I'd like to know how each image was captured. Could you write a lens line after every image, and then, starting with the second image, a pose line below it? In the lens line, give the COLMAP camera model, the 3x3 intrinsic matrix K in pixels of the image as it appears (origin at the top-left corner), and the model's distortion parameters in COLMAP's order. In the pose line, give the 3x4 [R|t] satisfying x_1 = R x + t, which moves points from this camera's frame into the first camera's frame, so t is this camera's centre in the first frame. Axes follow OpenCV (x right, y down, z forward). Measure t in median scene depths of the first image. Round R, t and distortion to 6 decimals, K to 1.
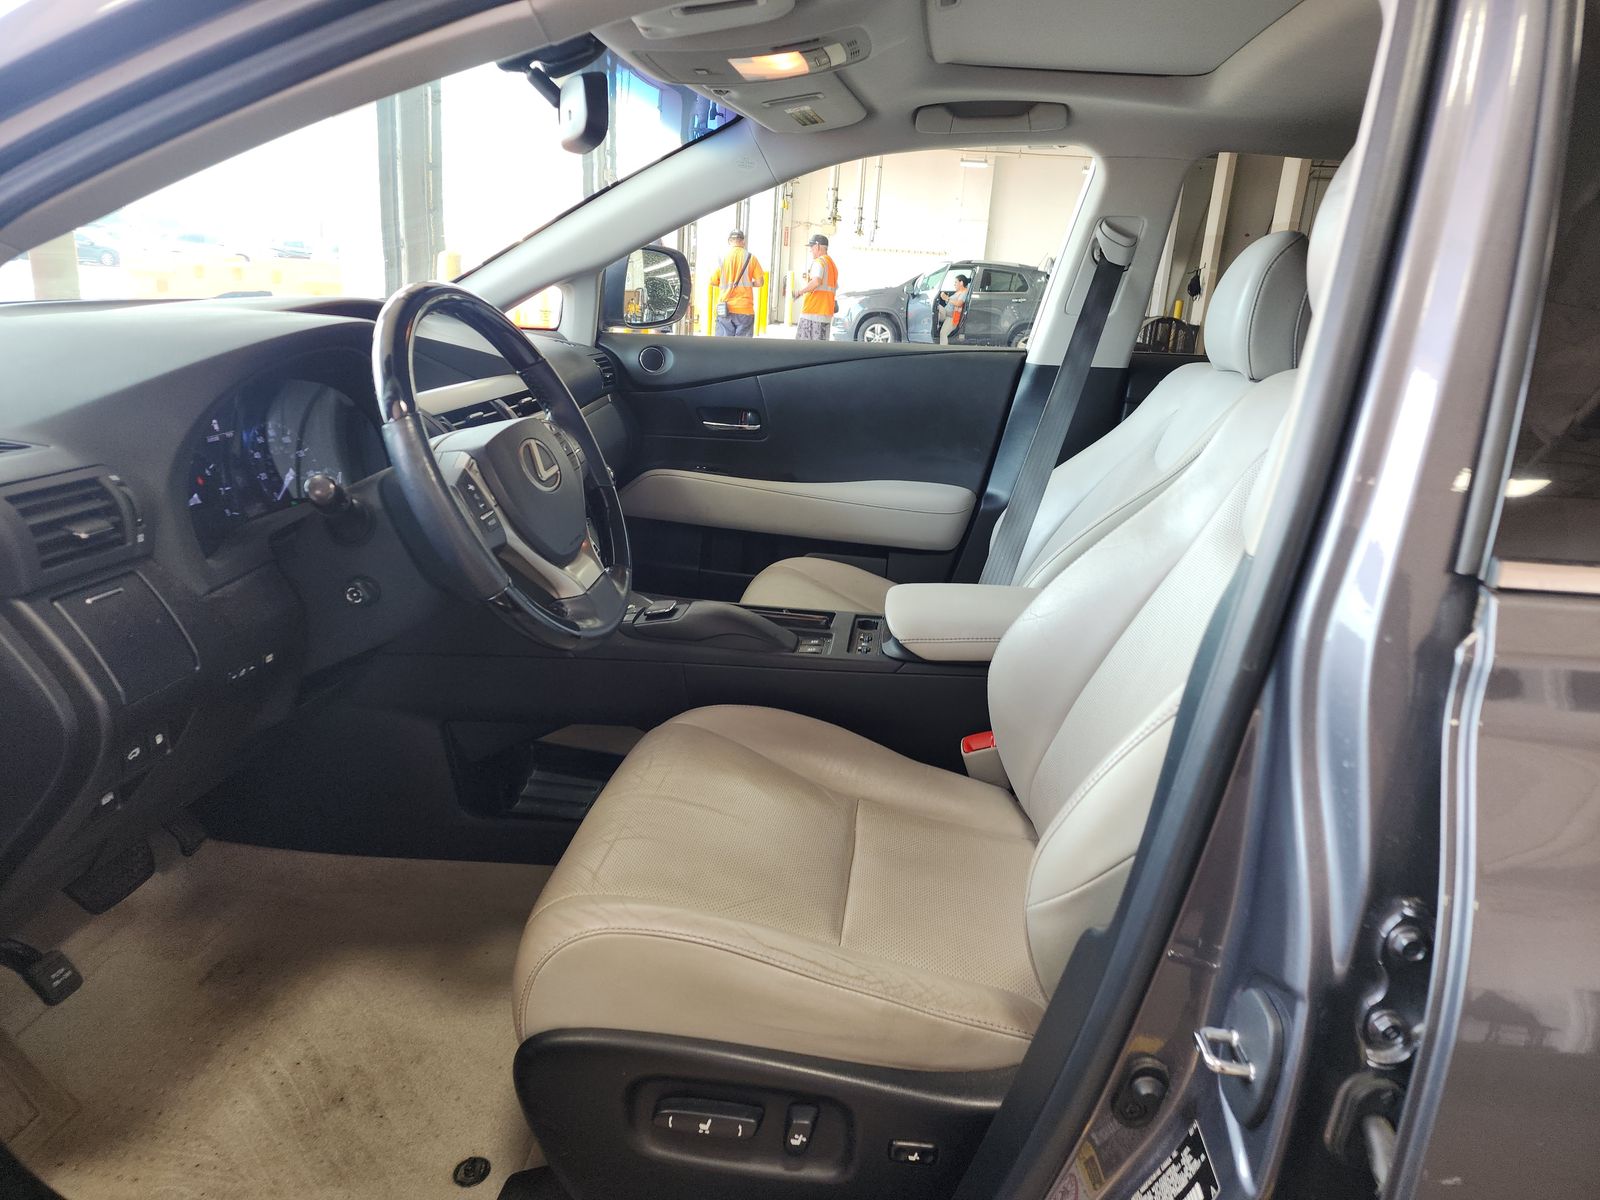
lens RADIAL K [[1066.6, 0, 804.5], [0, 1066.6, 595.7], [0, 0, 1]] dist [0.041012, -0.065830]
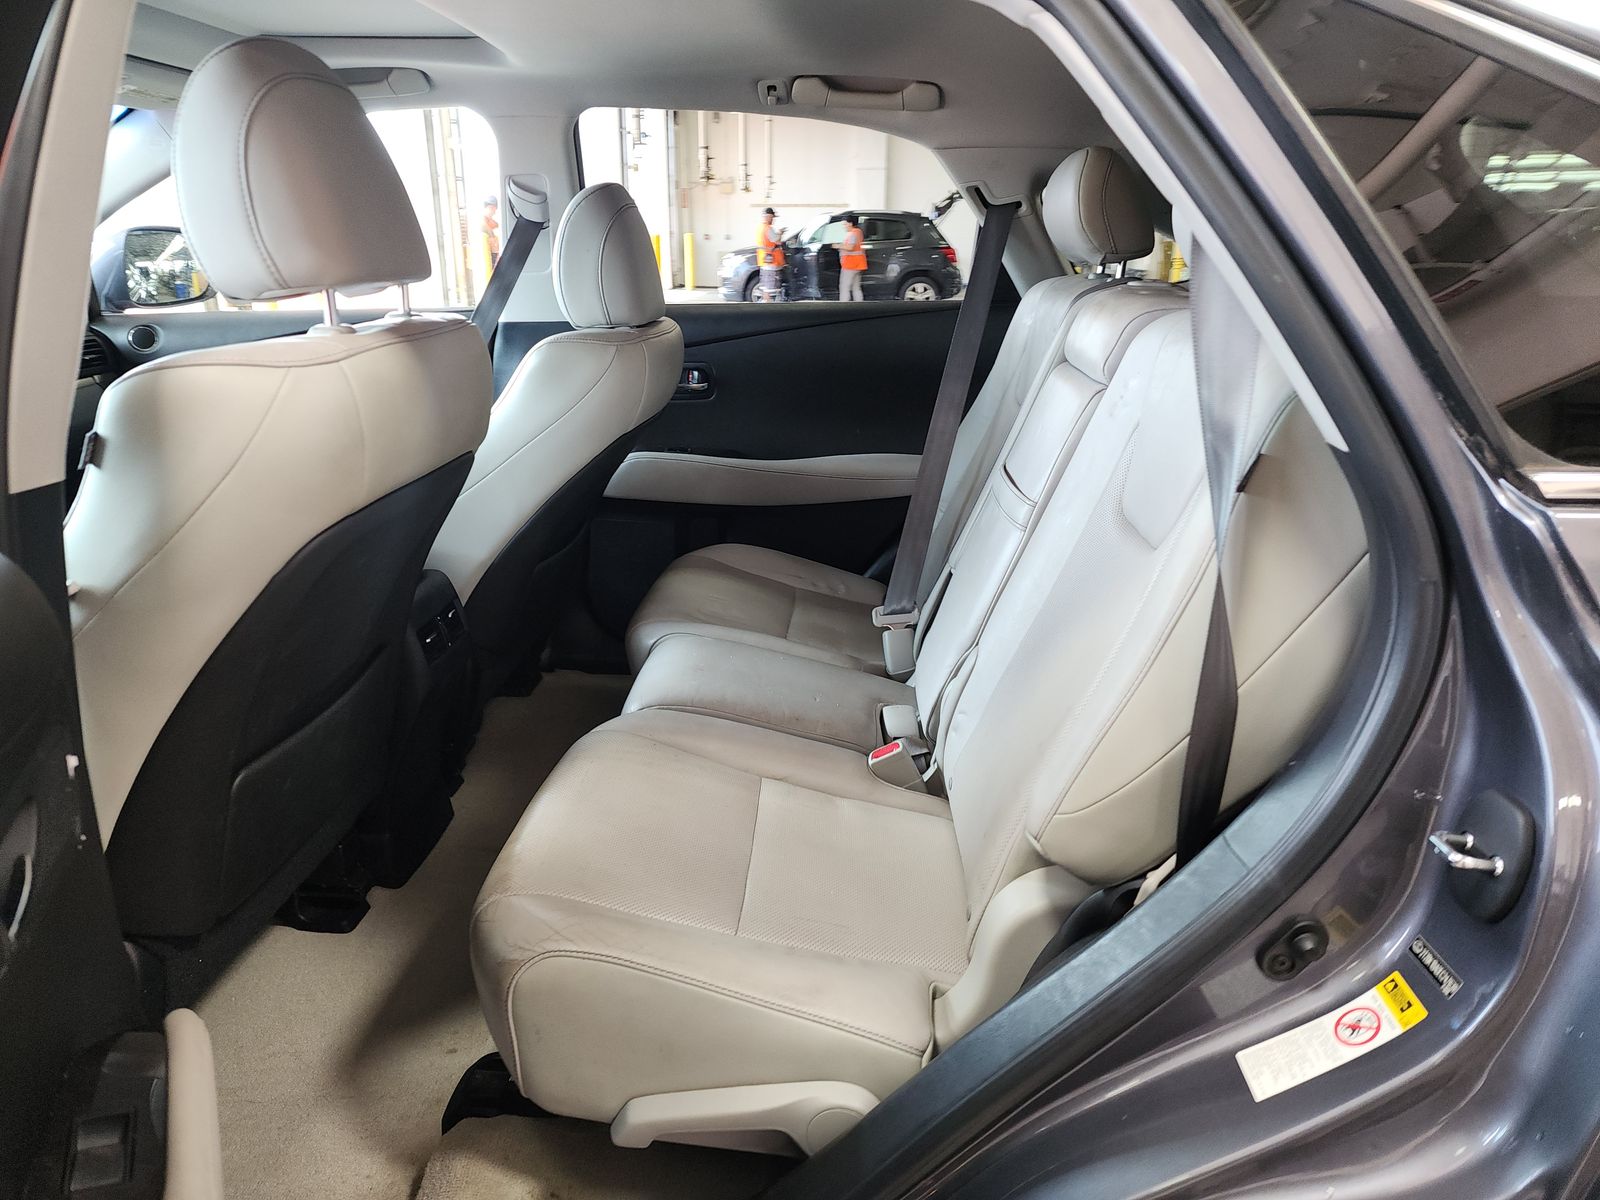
lens RADIAL K [[1066.6, 0, 804.5], [0, 1066.6, 595.7], [0, 0, 1]] dist [0.041012, -0.065830]
pose [[0.997004, -0.075488, 0.016869, 0.419039], [0.074841, 0.996539, 0.036179, 0.022725], [-0.019542, -0.034808, 0.999203, -0.031612]]
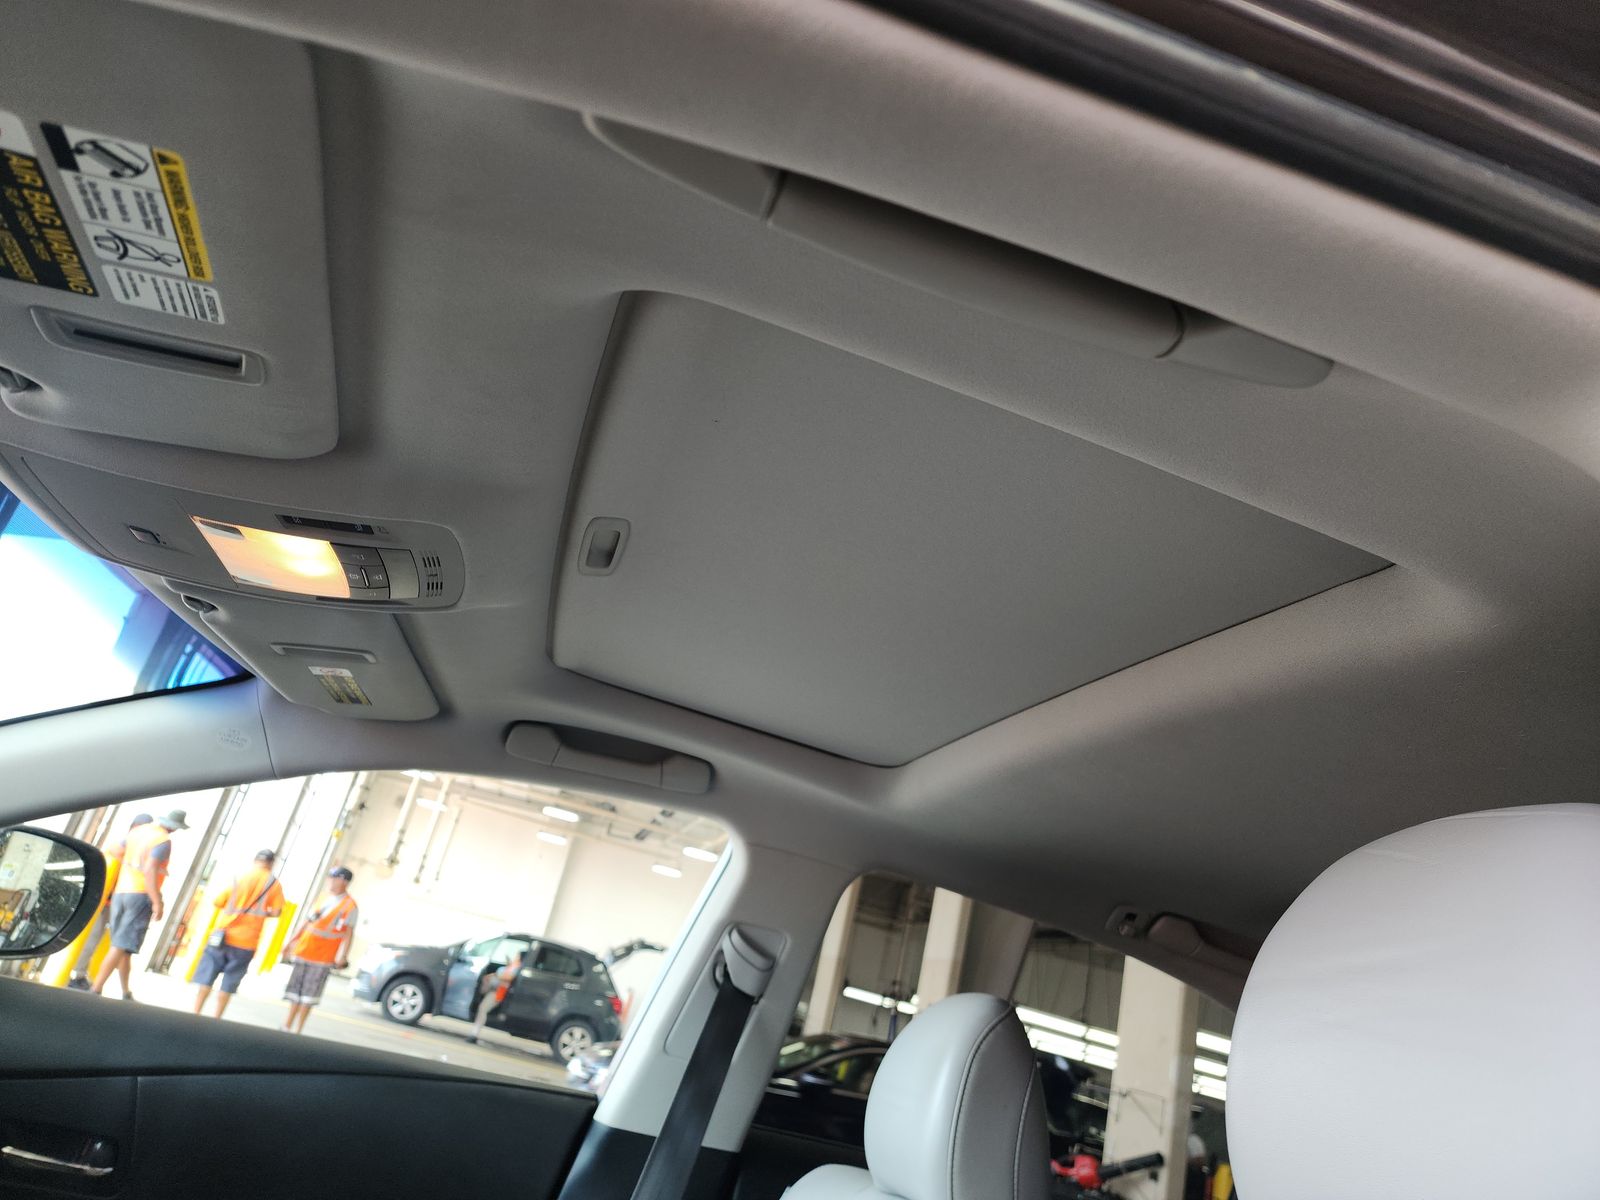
lens RADIAL K [[1066.6, 0, 804.5], [0, 1066.6, 595.7], [0, 0, 1]] dist [0.041012, -0.065830]
pose [[0.909810, 0.282384, 0.304147, 0.031366], [-0.054715, 0.808054, -0.586562, -0.089612], [-0.411403, 0.517018, 0.750626, 0.264091]]
